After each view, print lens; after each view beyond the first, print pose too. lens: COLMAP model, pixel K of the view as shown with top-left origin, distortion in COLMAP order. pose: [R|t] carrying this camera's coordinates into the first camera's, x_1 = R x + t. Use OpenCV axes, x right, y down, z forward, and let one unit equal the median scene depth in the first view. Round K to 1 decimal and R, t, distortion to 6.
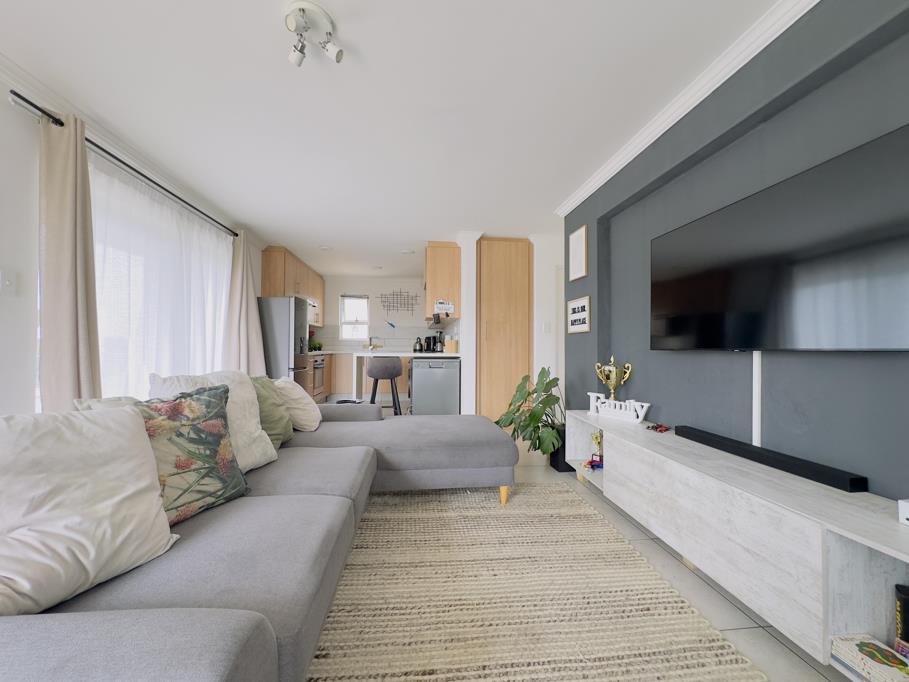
lens RADIAL K [[364.3, 0, 453.1], [0, 364.3, 340.3], [0, 0, 1]] dist [-0.002751, 0.000336]
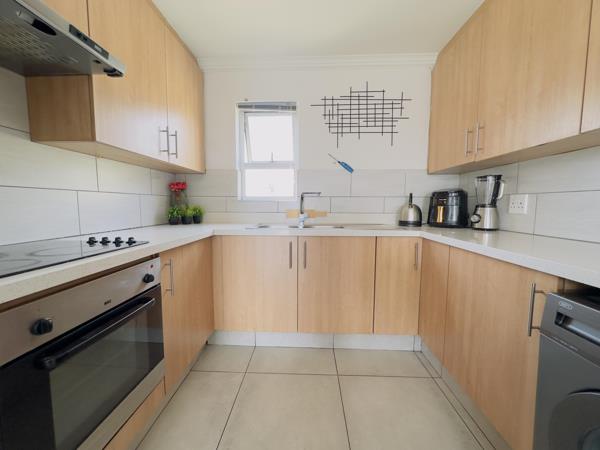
lens RADIAL K [[240.5, 0, 299.1], [0, 240.5, 224.5], [0, 0, 1]] dist [-0.002751, 0.000336]
pose [[0.989076, 0.013096, -0.146823, -0.553772], [0.002130, 0.994672, 0.103071, -0.003065], [0.147391, -0.102258, 0.983778, 2.092544]]
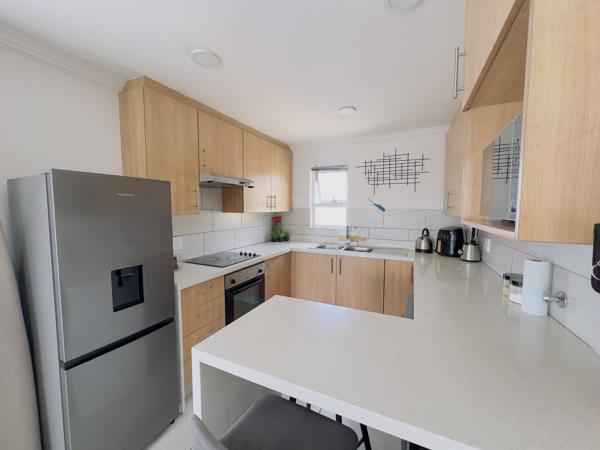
lens RADIAL K [[240.5, 0, 299.1], [0, 240.5, 224.5], [0, 0, 1]] dist [-0.002751, 0.000336]
pose [[0.849312, 0.035279, -0.526712, -0.191382], [0.011975, 0.996220, 0.086035, -0.153715], [0.527756, -0.079378, 0.845679, 1.682271]]
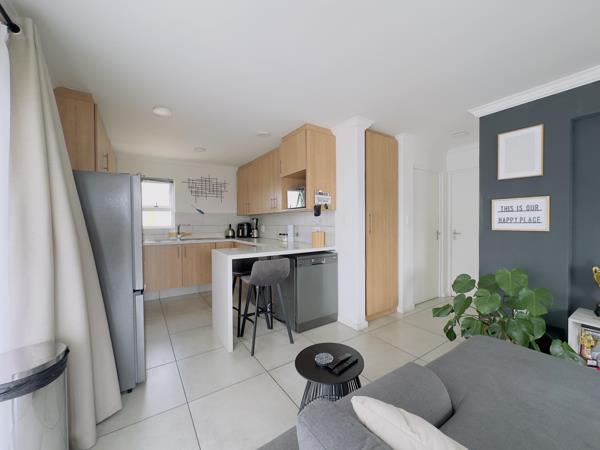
lens RADIAL K [[240.5, 0, 299.1], [0, 240.5, 224.5], [0, 0, 1]] dist [-0.002751, 0.000336]
pose [[0.886573, -0.016437, 0.462297, -0.708644], [0.001590, 0.999471, 0.032487, -0.084900], [-0.462586, -0.028068, 0.886130, 0.938891]]
